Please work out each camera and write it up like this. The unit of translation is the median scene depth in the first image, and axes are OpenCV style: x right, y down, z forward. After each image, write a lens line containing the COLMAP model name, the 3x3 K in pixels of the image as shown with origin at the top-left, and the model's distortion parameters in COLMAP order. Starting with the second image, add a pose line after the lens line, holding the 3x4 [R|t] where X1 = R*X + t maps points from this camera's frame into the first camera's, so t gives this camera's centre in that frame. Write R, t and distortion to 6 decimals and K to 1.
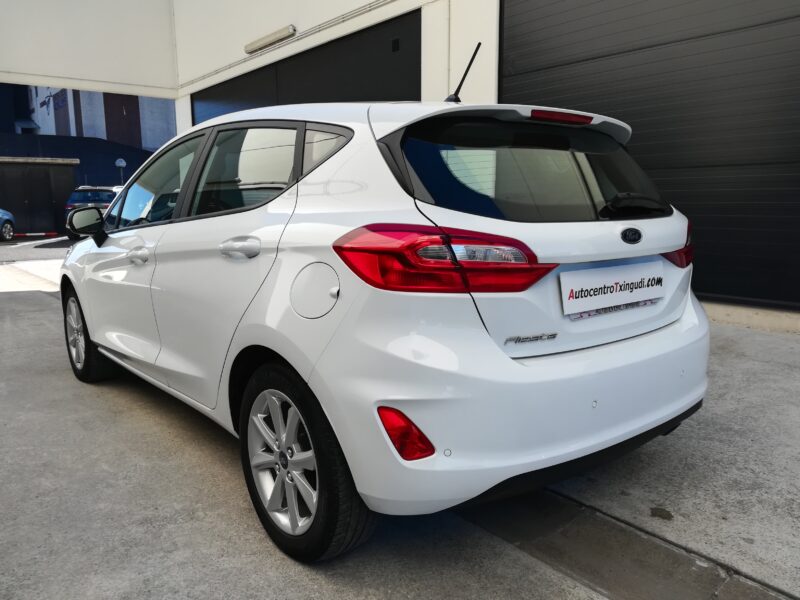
lens RADIAL K [[630.0, 0, 400.0], [0, 630.0, 300.0], [0, 0, 1]] dist [0.086797, -0.129386]
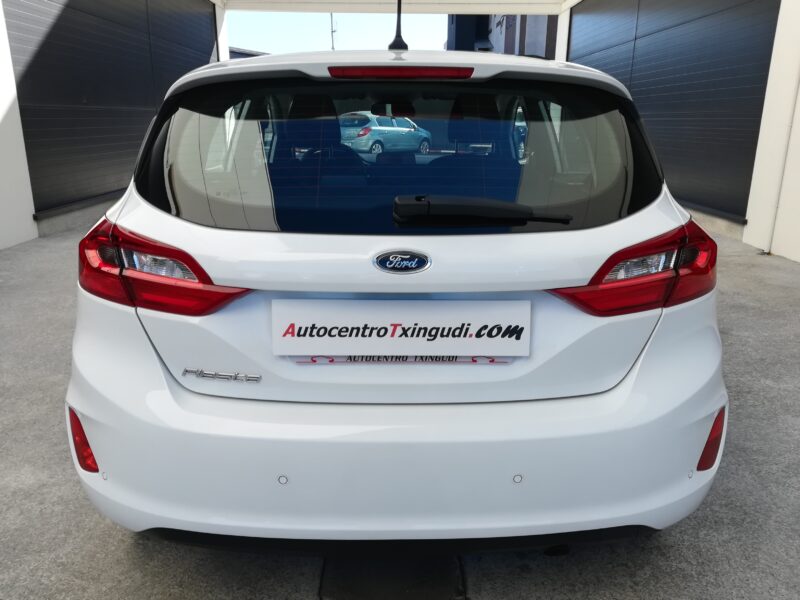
lens RADIAL K [[630.0, 0, 400.0], [0, 630.0, 300.0], [0, 0, 1]] dist [0.086797, -0.129386]
pose [[0.779232, 0.183325, -0.599324, 0.754628], [-0.105122, 0.980947, 0.163379, -0.166327], [0.617856, -0.064308, 0.783657, 0.466821]]
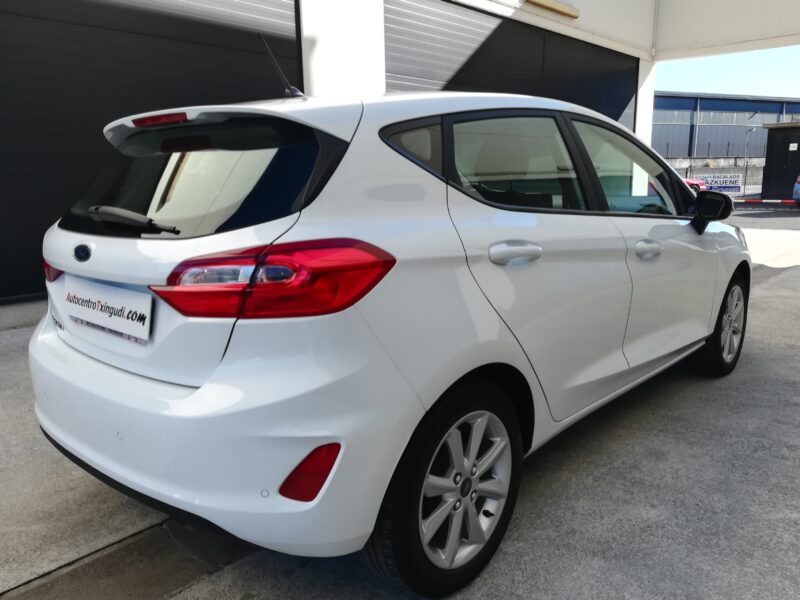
lens RADIAL K [[630.0, 0, 400.0], [0, 630.0, 300.0], [0, 0, 1]] dist [0.086797, -0.129386]
pose [[0.150701, 0.193871, -0.969383, 1.331656], [-0.131798, 0.975768, 0.174658, -0.254160], [0.979754, 0.101441, 0.172601, 1.278508]]
